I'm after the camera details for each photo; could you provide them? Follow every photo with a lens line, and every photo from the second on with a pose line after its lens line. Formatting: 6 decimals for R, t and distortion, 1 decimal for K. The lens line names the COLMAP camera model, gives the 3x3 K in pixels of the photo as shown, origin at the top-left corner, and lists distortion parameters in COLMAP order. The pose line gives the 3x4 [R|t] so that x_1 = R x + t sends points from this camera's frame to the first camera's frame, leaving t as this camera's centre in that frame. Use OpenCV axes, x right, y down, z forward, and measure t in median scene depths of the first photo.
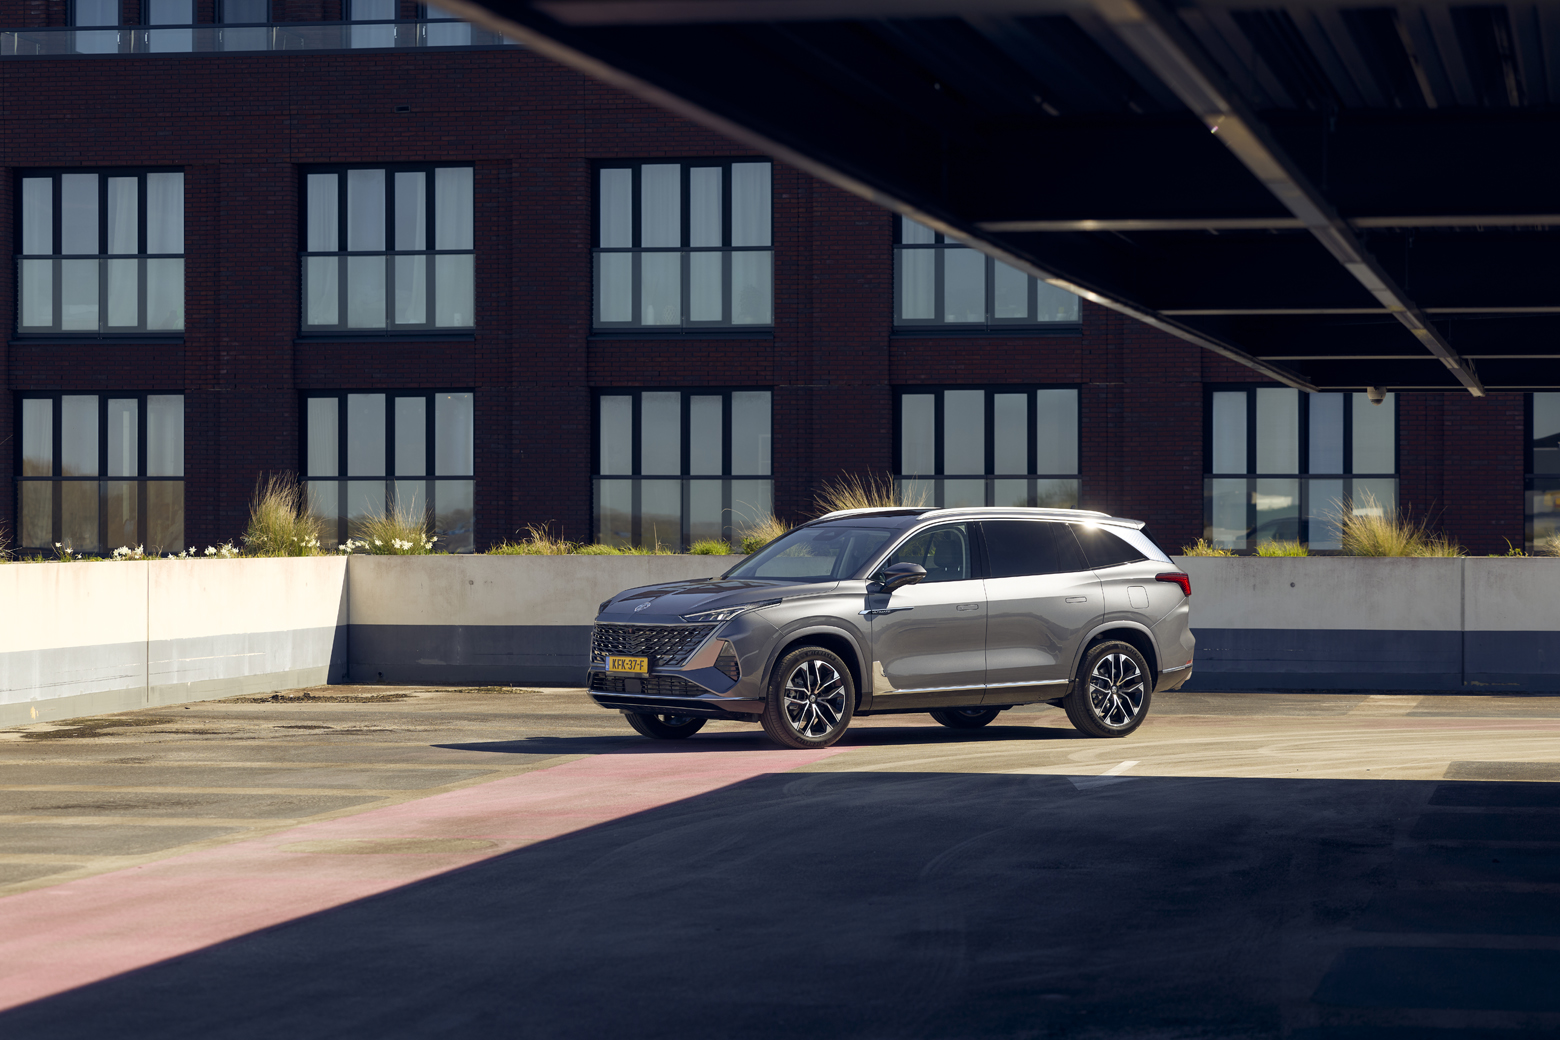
lens RADIAL K [[4205.3, 0, 780.0], [0, 4205.3, 520.0], [0, 0, 1]] dist [-0.070861, -0.464987]
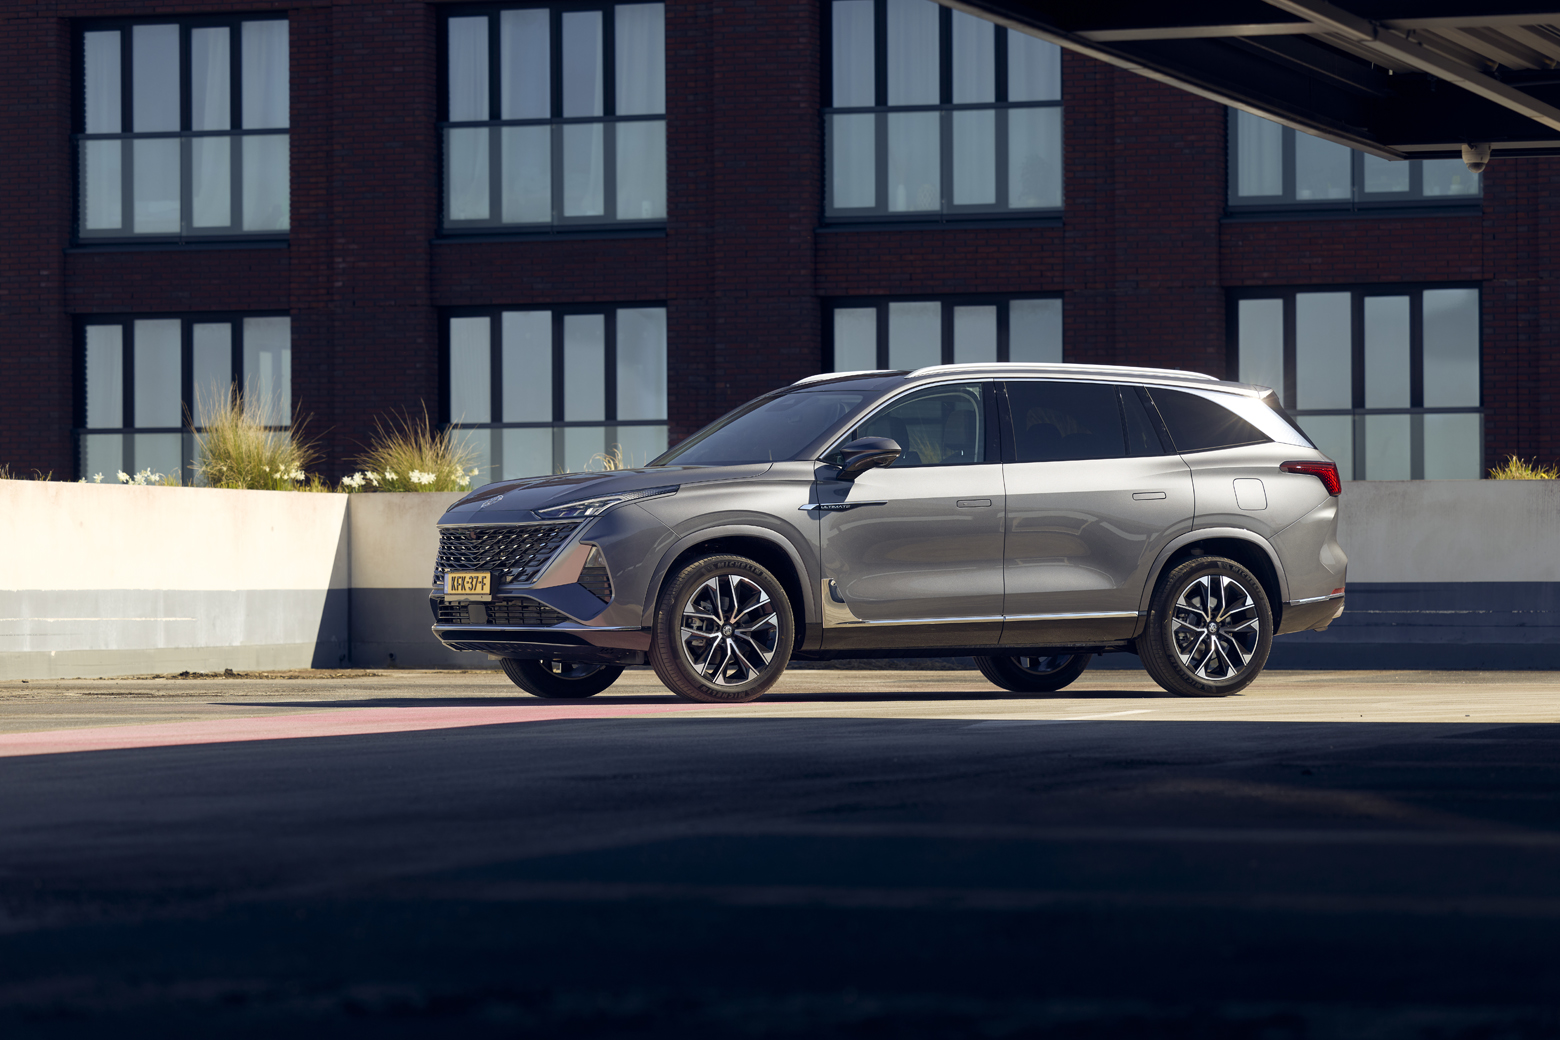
lens RADIAL K [[5329.0, 0, 780.0], [0, 5329.0, 520.0], [0, 0, 1]] dist [-0.043200, -0.491096]
pose [[0.989519, -0.006736, -0.144243, 0.109122], [0.004547, 0.999870, -0.015497, 0.028973], [0.144329, 0.014678, 0.989421, 0.102061]]
